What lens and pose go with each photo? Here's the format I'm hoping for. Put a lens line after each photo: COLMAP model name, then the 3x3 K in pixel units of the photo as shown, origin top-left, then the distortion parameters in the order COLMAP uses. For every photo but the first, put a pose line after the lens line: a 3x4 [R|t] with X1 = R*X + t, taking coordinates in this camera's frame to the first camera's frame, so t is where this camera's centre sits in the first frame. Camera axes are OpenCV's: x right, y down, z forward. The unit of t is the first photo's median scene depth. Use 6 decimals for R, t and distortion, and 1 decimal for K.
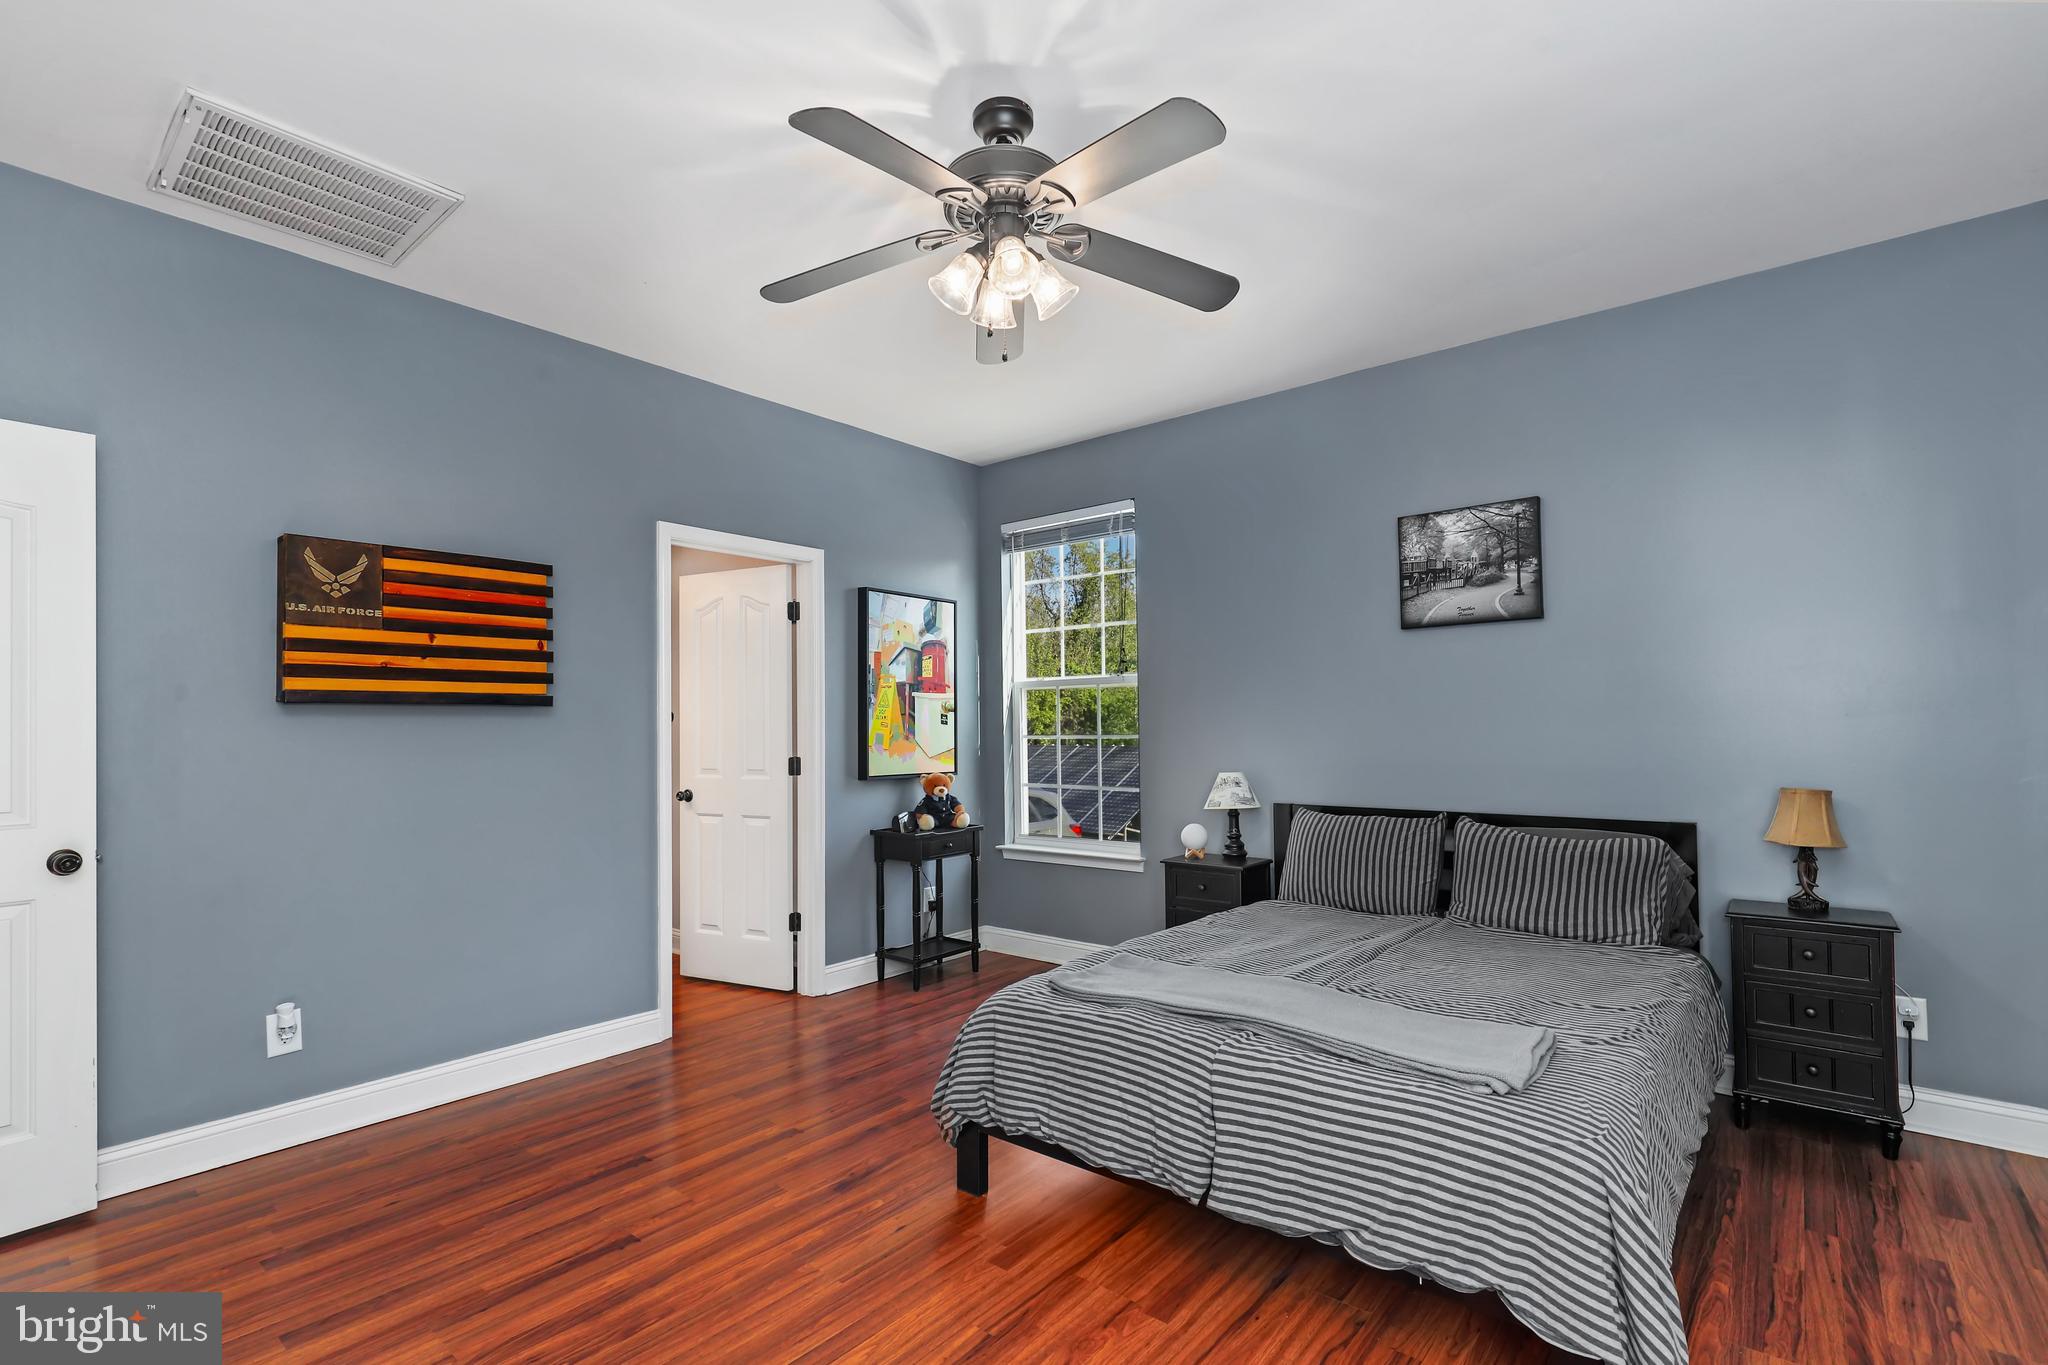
lens RADIAL K [[938.9, 0, 1002.5], [0, 938.9, 706.2], [0, 0, 1]] dist [0.000736, 0.000173]
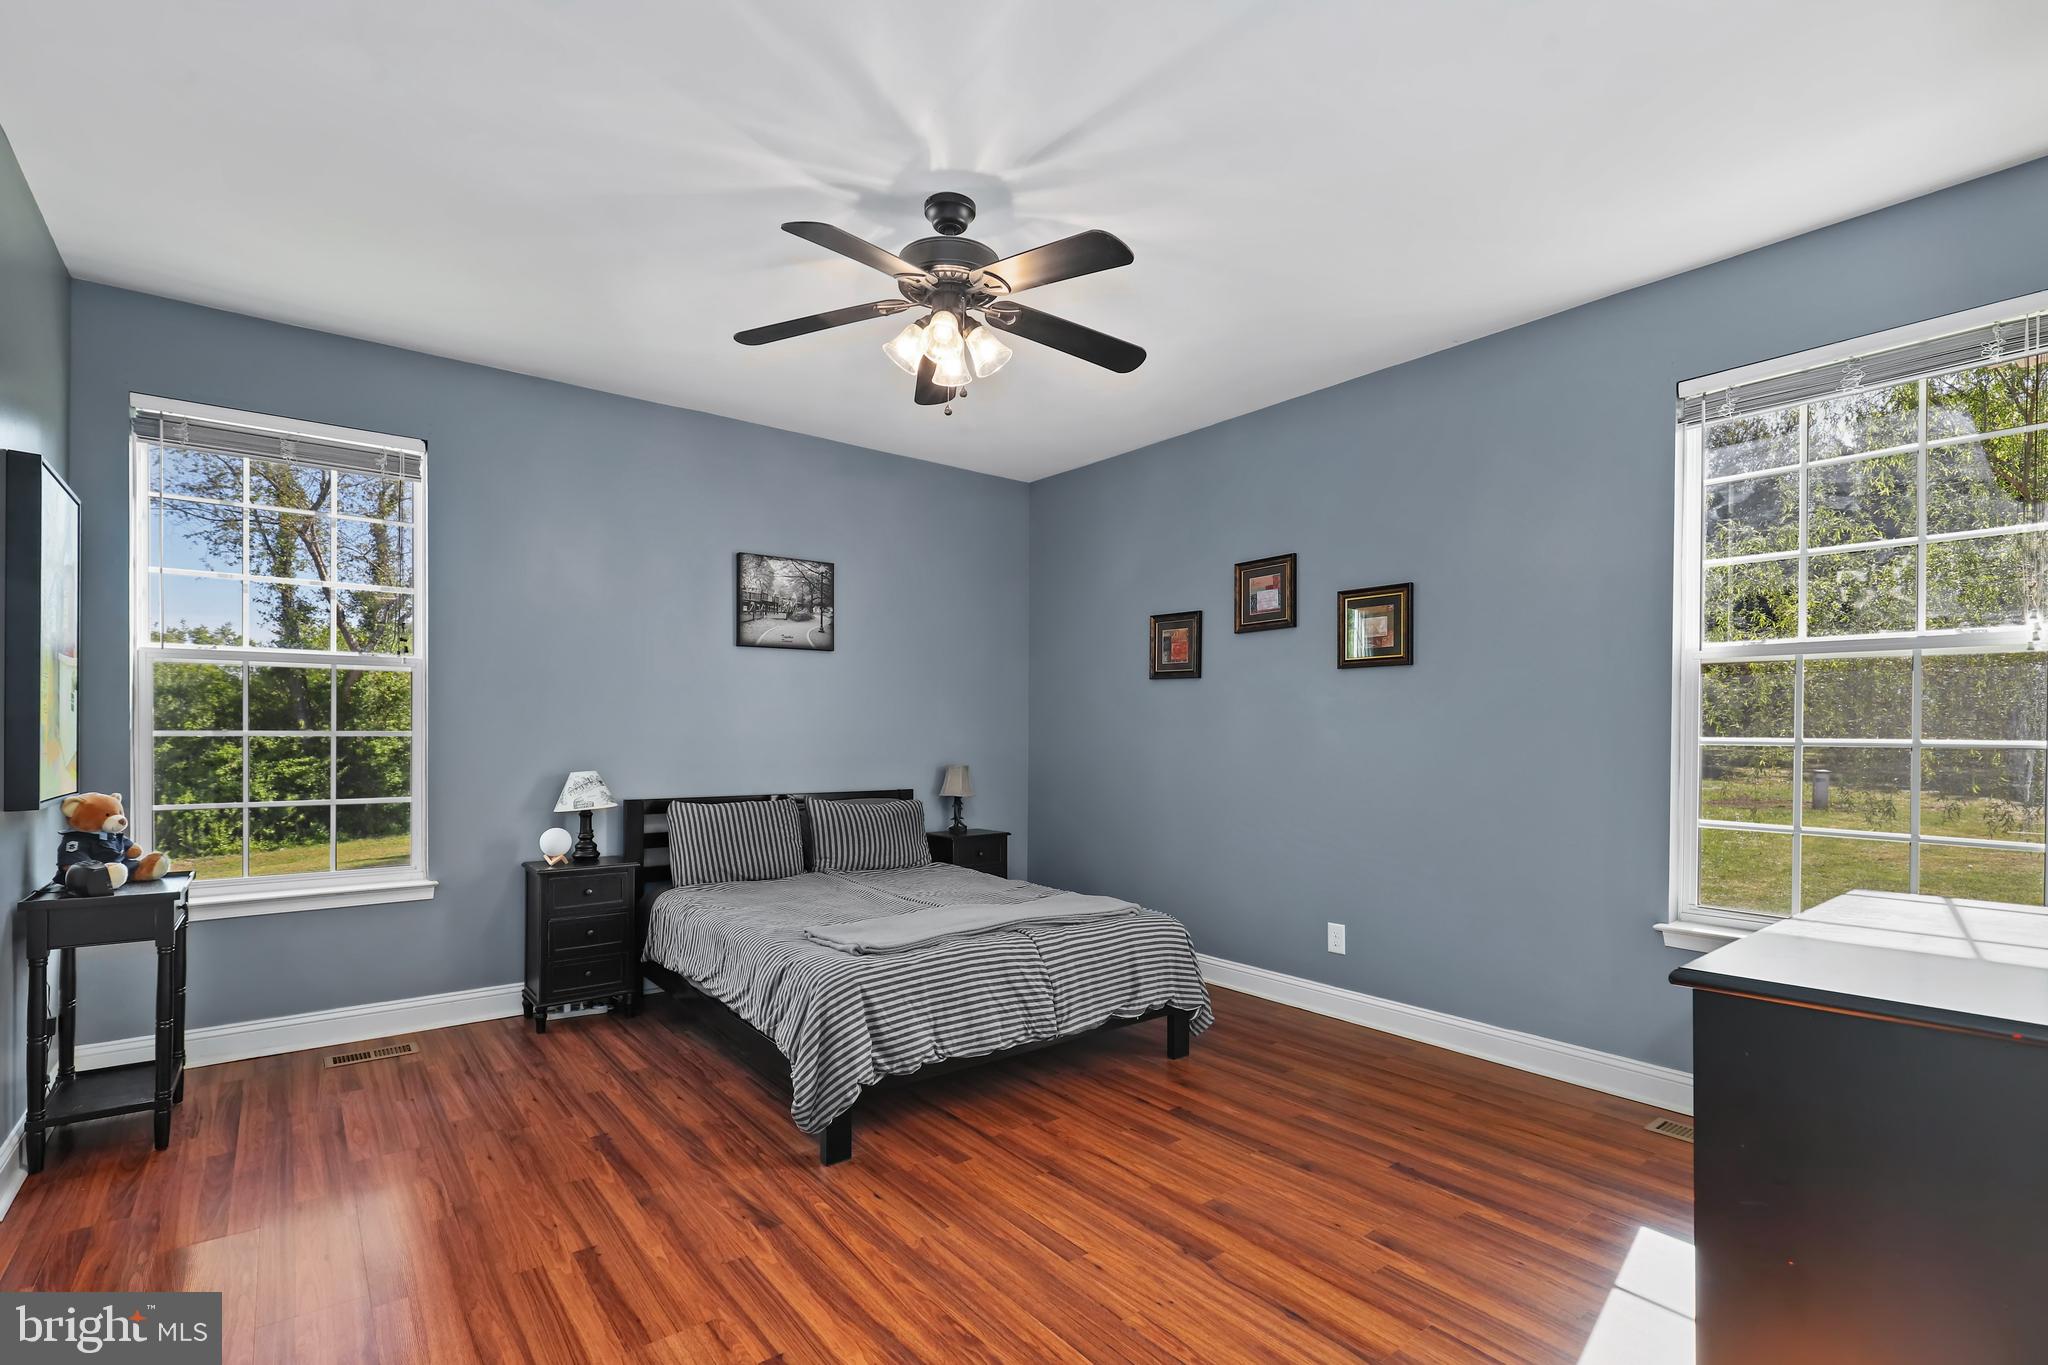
lens RADIAL K [[947.1, 0, 1037.3], [0, 947.1, 730.0], [0, 0, 1]] dist [0.002098, 0.000778]
pose [[0.194411, 0.011043, 0.980858, -0.737873], [-0.031747, 0.999484, -0.004961, 0.020836], [-0.980406, -0.030175, 0.194661, 0.414852]]
